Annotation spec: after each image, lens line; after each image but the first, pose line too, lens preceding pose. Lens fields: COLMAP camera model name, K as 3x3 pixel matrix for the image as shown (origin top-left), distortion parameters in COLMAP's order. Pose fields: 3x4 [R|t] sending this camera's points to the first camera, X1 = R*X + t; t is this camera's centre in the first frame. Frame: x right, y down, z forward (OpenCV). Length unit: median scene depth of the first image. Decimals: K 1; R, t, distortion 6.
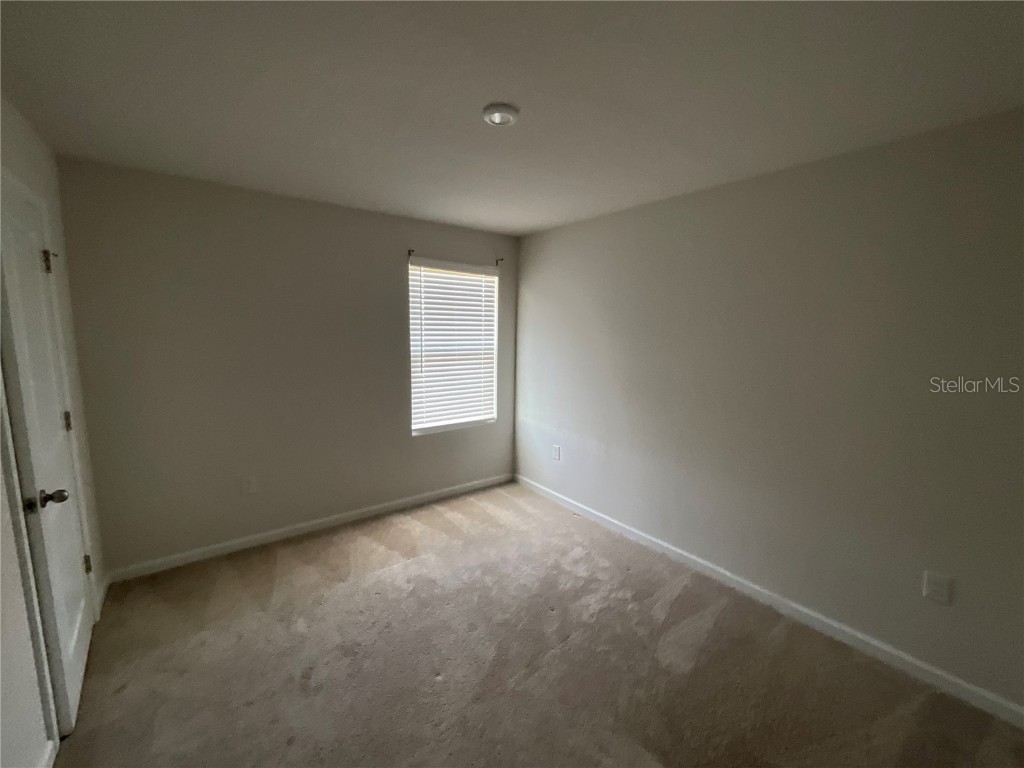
lens RADIAL K [[417.0, 0, 511.8], [0, 417.0, 383.9], [0, 0, 1]] dist [0.000497, 0.000981]
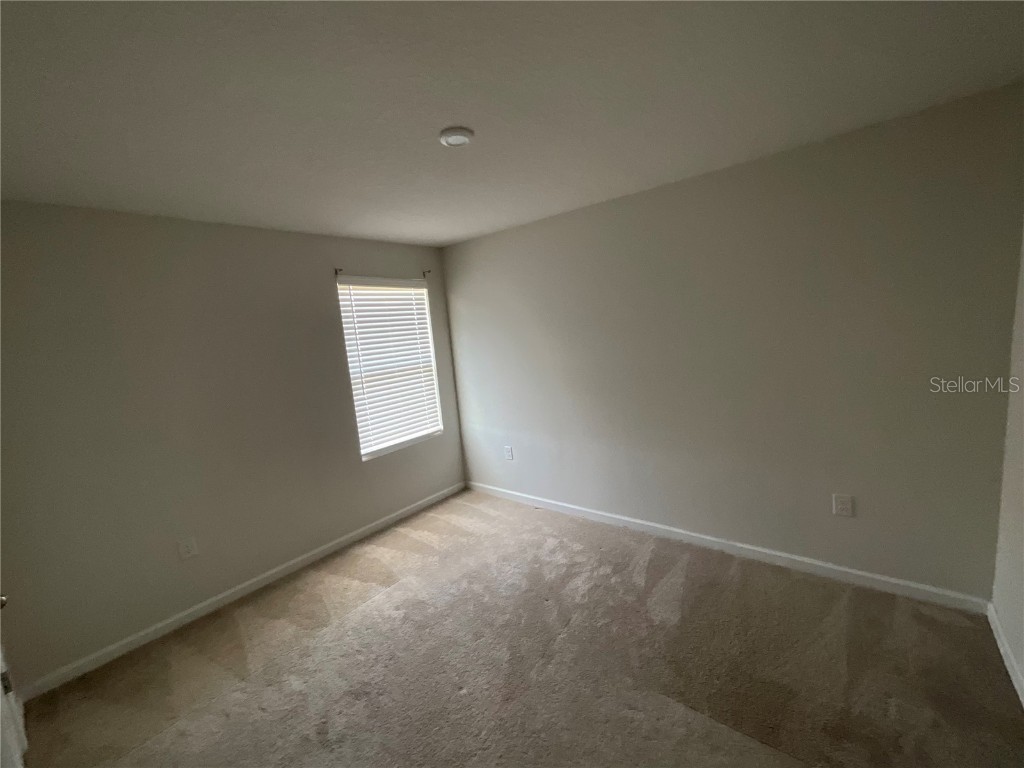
lens RADIAL K [[416.7, 0, 512.0], [0, 416.7, 384.0], [0, 0, 1]] dist [-0.002057, 0.002181]
pose [[0.966600, -0.131877, 0.219755, -0.118351], [0.133826, 0.990986, 0.006062, -0.013897], [-0.218573, 0.023549, 0.975536, -0.015879]]
